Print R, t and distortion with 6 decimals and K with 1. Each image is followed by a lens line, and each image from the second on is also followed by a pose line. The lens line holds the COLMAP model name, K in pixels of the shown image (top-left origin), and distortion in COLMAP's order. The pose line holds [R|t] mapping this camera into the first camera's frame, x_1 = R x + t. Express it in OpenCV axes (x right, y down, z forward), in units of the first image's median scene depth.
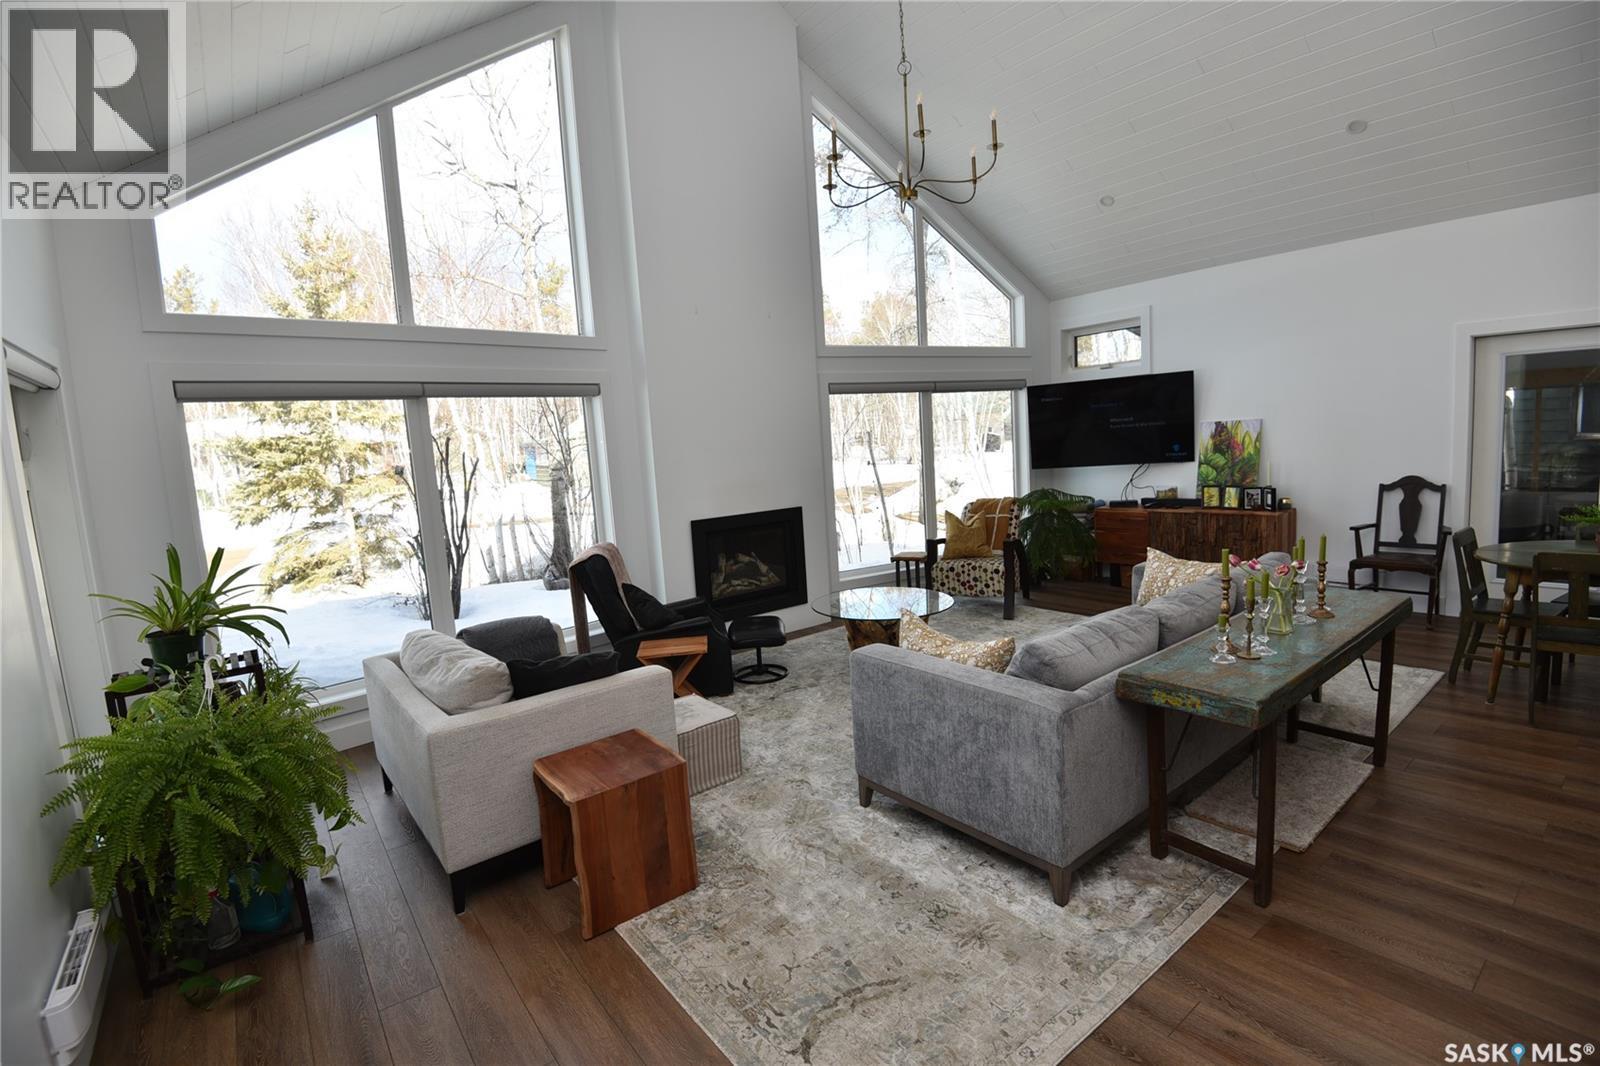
lens RADIAL K [[735.4, 0, 795.2], [0, 735.4, 535.1], [0, 0, 1]] dist [-0.021272, -0.017850]
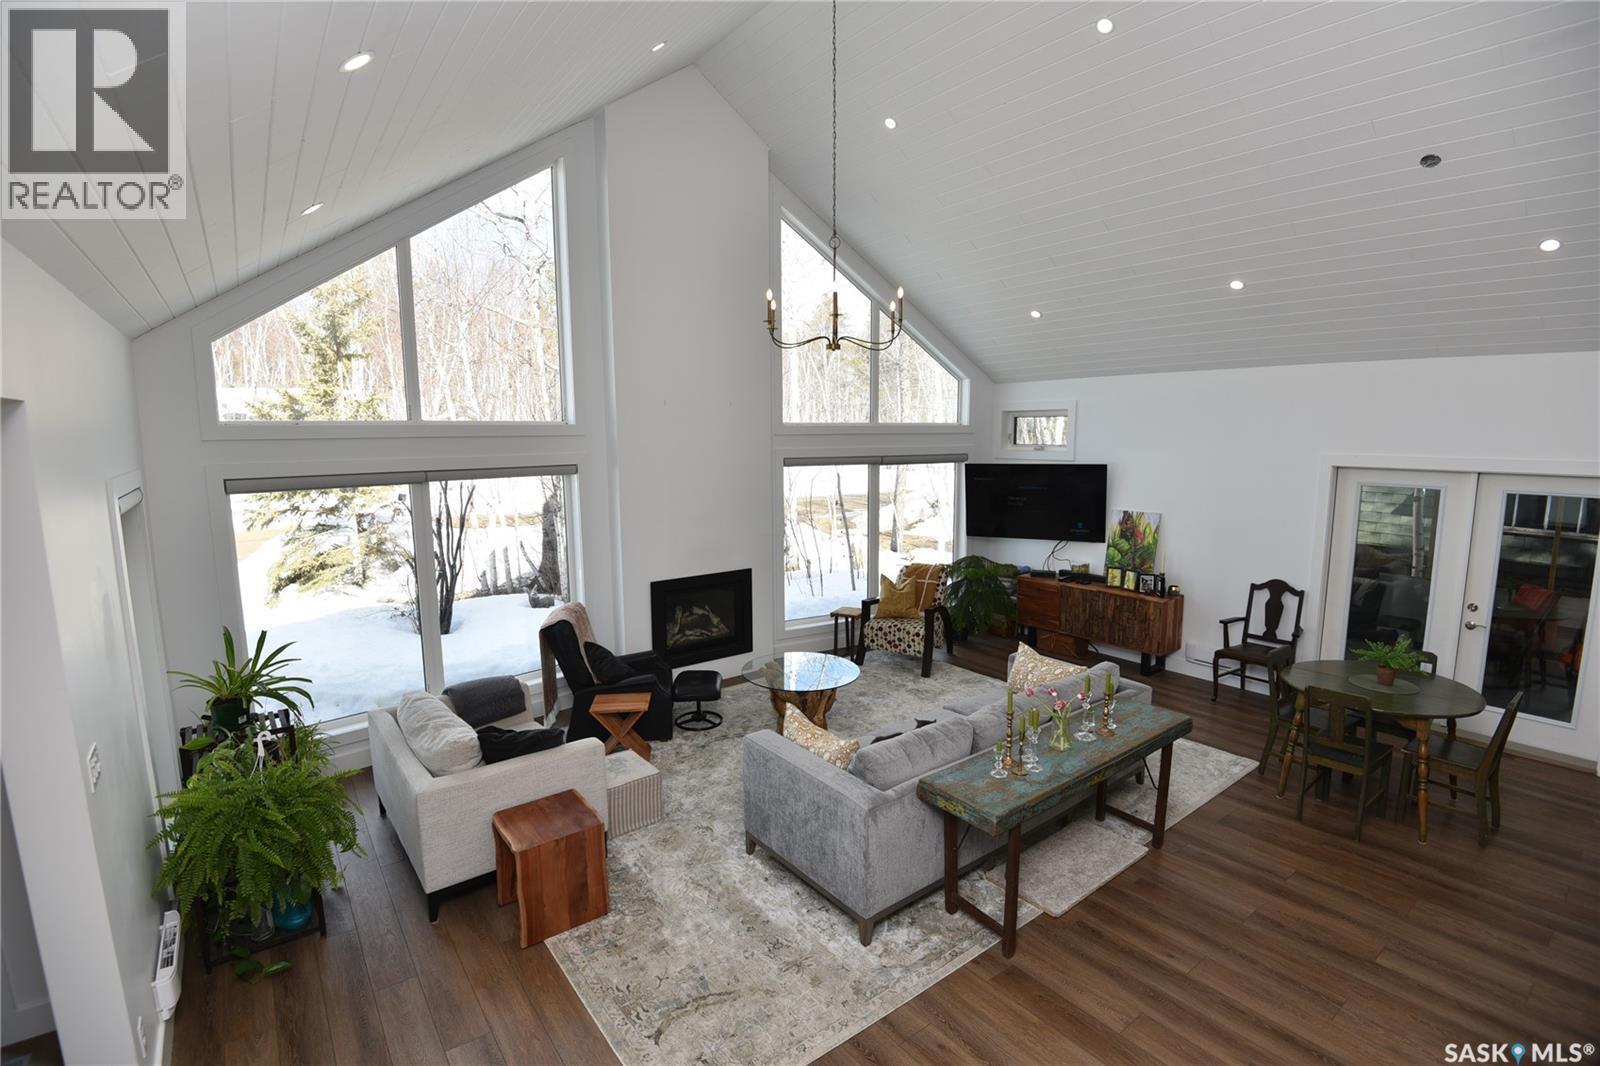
lens RADIAL K [[735.4, 0, 795.2], [0, 735.4, 535.1], [0, 0, 1]] dist [-0.021272, -0.017850]
pose [[0.998279, 0.058584, 0.002743, 0.146119], [-0.058613, 0.998208, 0.012046, -0.223779], [-0.002033, -0.012186, 0.999924, -0.302936]]
